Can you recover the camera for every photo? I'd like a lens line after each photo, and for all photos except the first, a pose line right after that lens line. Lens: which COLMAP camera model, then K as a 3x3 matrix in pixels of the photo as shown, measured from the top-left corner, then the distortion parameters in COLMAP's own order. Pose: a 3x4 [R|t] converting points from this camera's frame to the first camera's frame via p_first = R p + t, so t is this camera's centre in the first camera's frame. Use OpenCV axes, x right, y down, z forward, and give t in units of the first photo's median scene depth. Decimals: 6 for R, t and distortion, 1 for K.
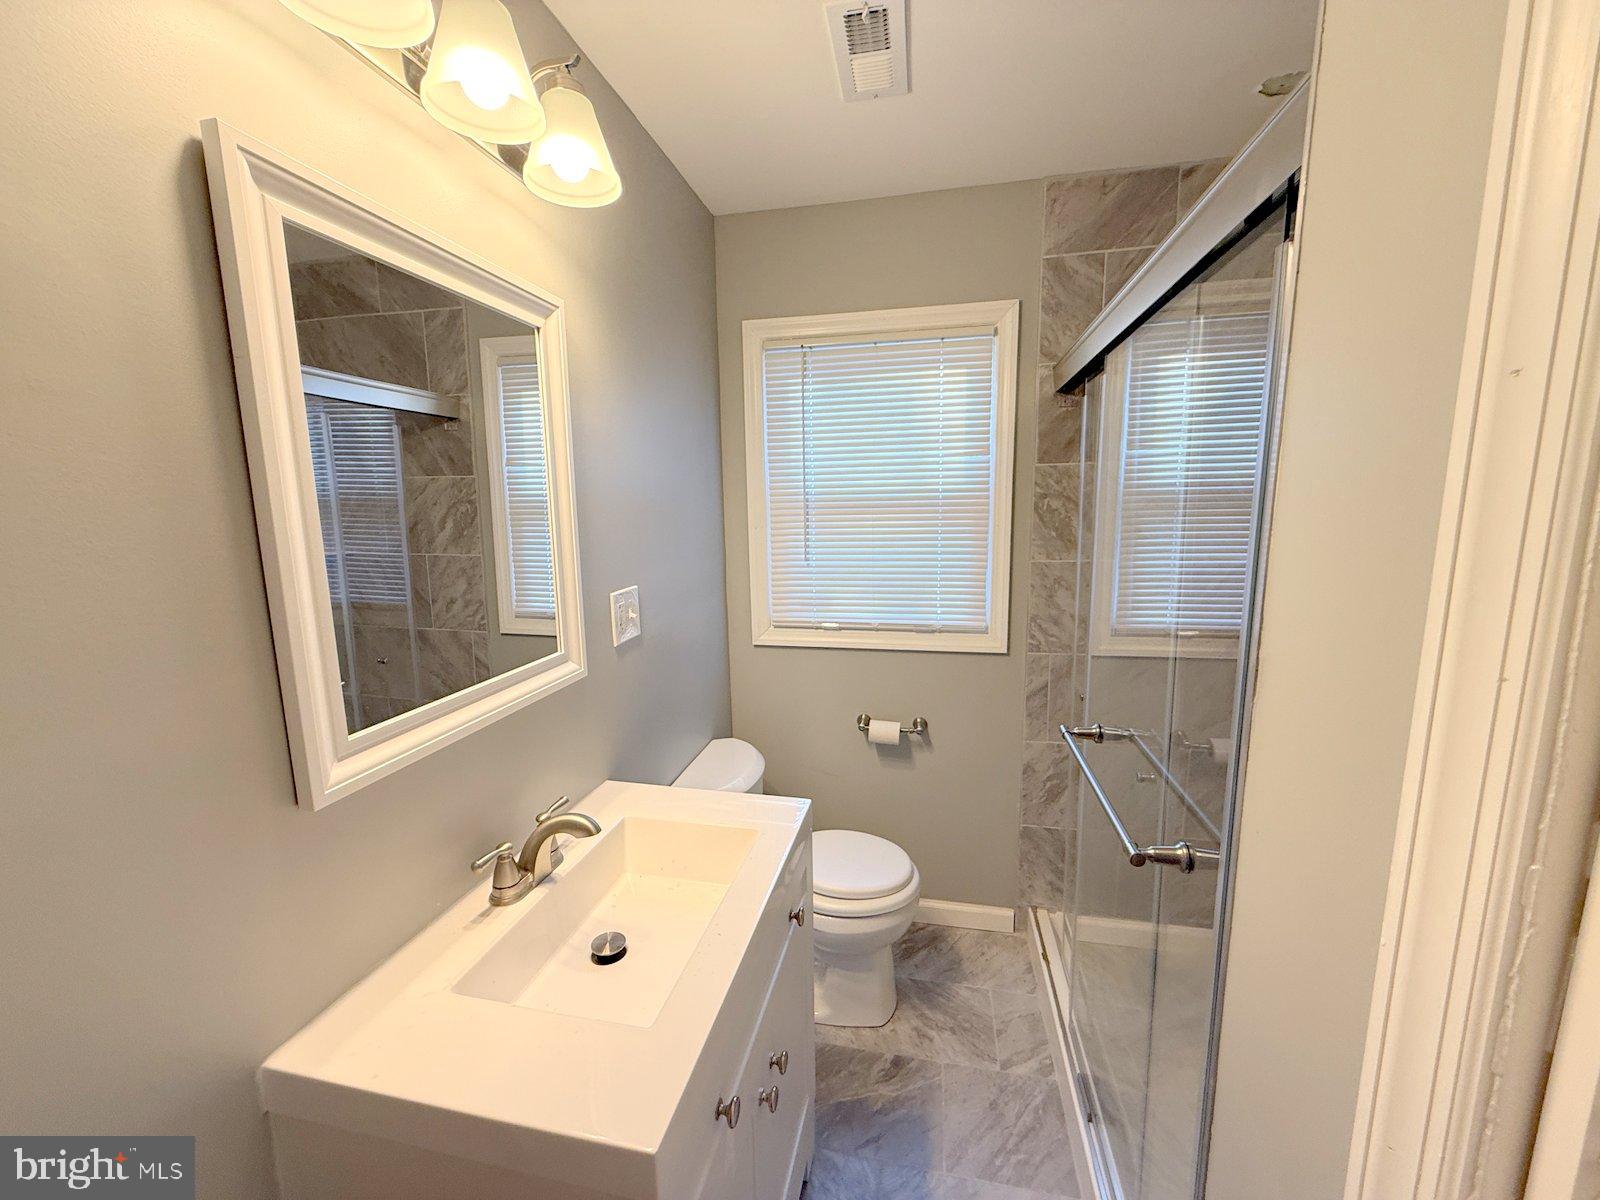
lens RADIAL K [[637.6, 0, 798.4], [0, 637.6, 602.3], [0, 0, 1]] dist [-0.000368, 0.000086]
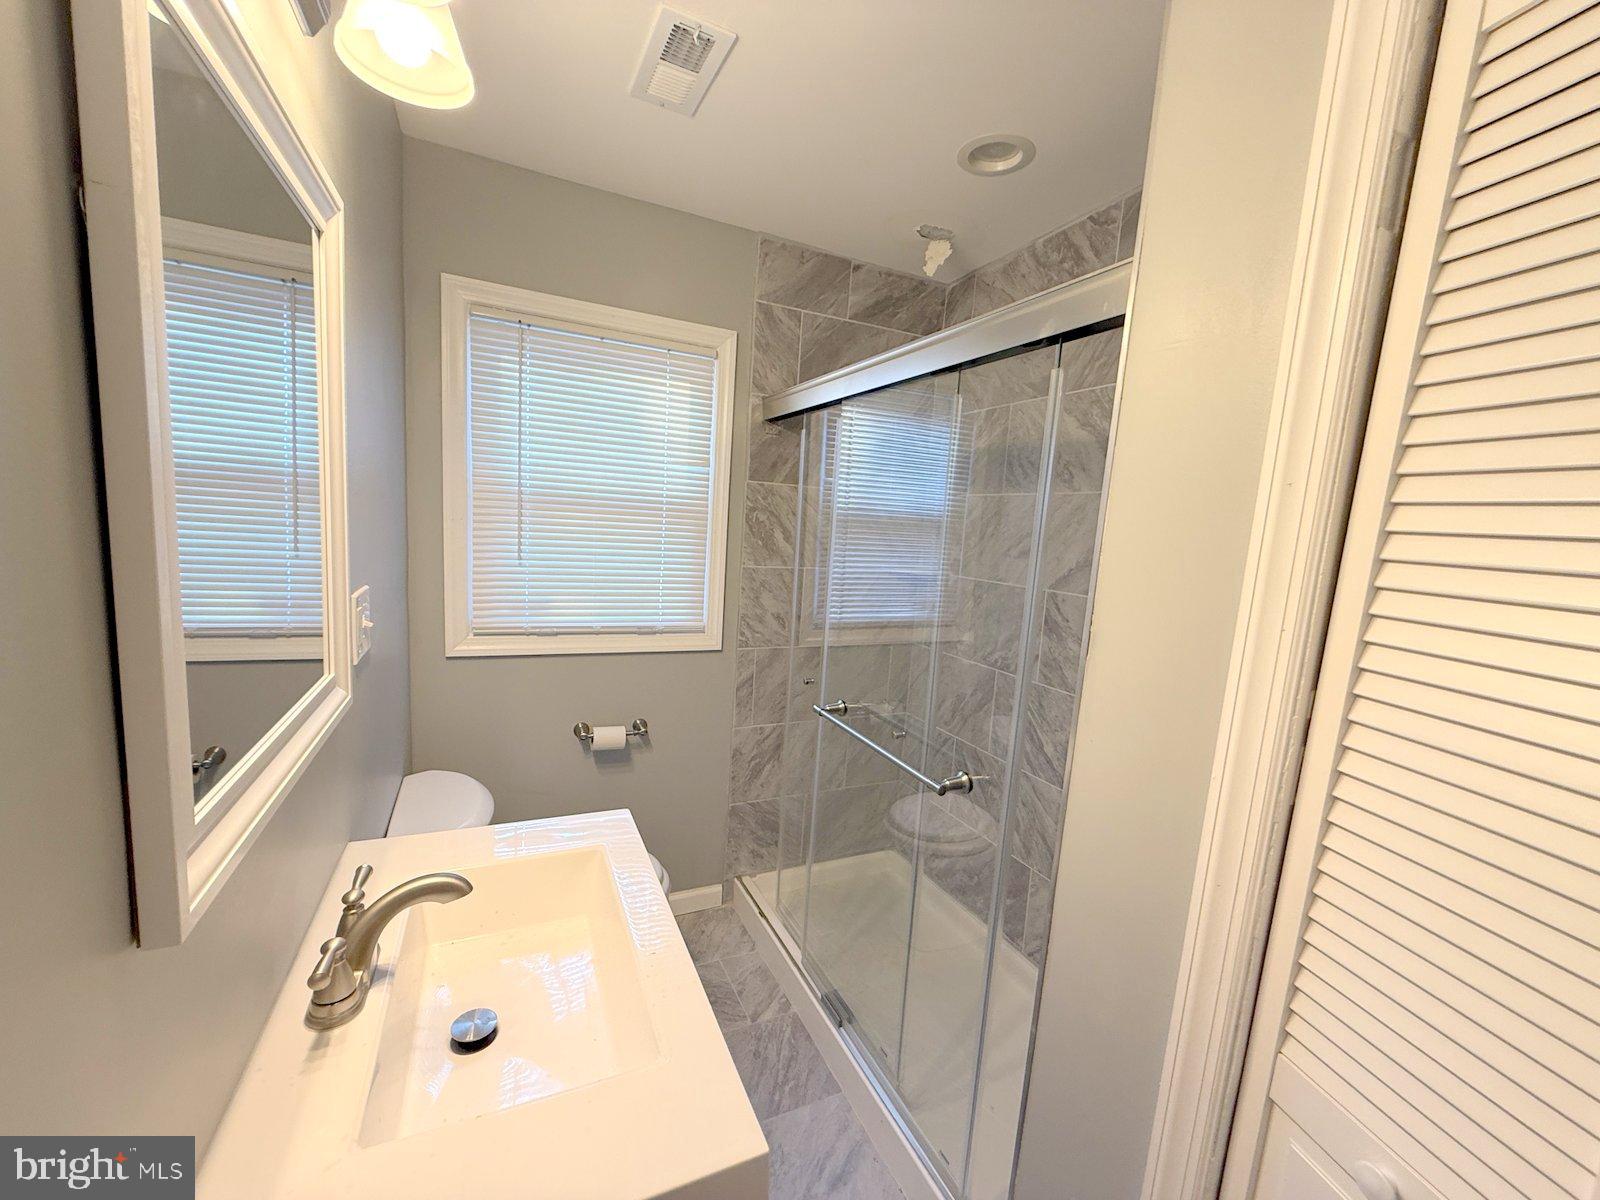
lens RADIAL K [[637.6, 0, 800.2], [0, 637.6, 602.1], [0, 0, 1]] dist [-0.000368, 0.000086]
pose [[0.790915, -0.009103, 0.611859, -0.241705], [0.012940, 0.999915, -0.001851, 0.001677], [-0.611789, 0.009381, 0.790965, 0.051565]]
